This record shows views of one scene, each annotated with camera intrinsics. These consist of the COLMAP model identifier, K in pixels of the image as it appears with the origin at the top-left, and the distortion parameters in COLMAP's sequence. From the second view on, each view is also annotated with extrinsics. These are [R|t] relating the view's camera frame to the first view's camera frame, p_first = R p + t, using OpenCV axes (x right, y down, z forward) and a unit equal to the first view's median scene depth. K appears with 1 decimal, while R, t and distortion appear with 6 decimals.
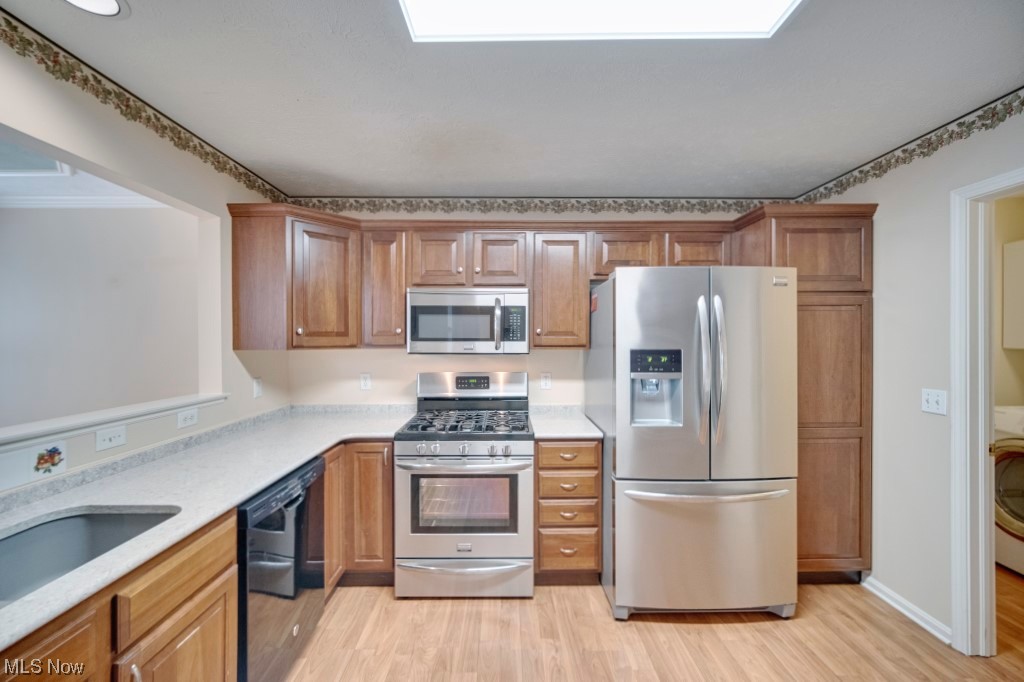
lens RADIAL K [[405.8, 0, 508.7], [0, 405.8, 339.5], [0, 0, 1]] dist [-0.001938, -0.000198]
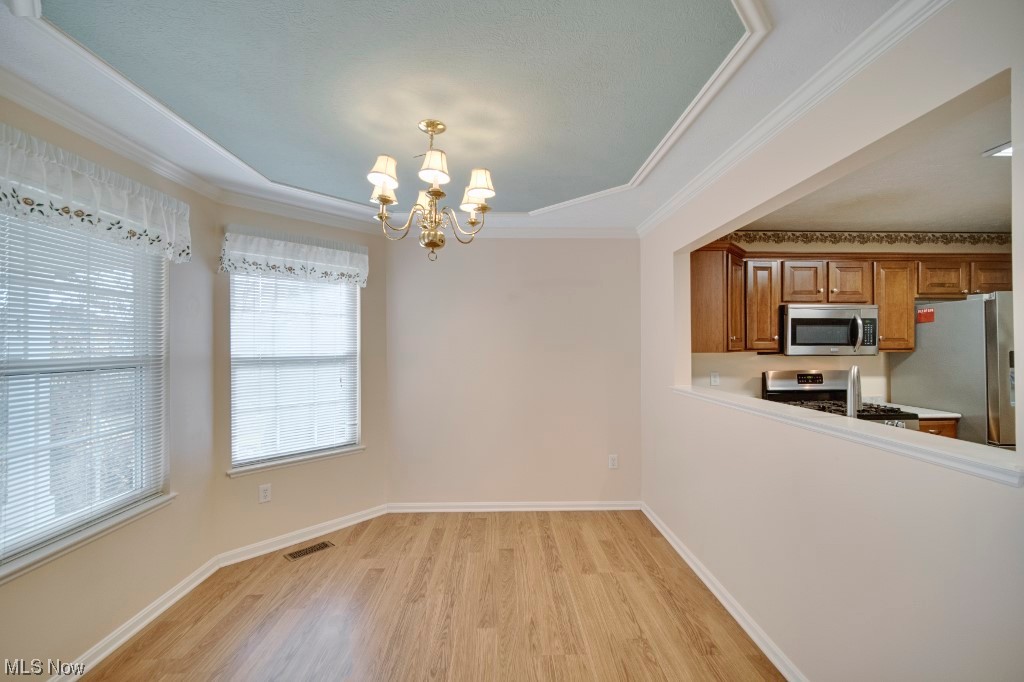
lens RADIAL K [[405.8, 0, 524.3], [0, 405.8, 343.0], [0, 0, 1]] dist [-0.001938, -0.000198]
pose [[0.999353, -0.002684, 0.035877, -1.245741], [0.002987, 0.999960, -0.008405, 0.003845], [-0.035853, 0.008507, 0.999321, -0.280099]]
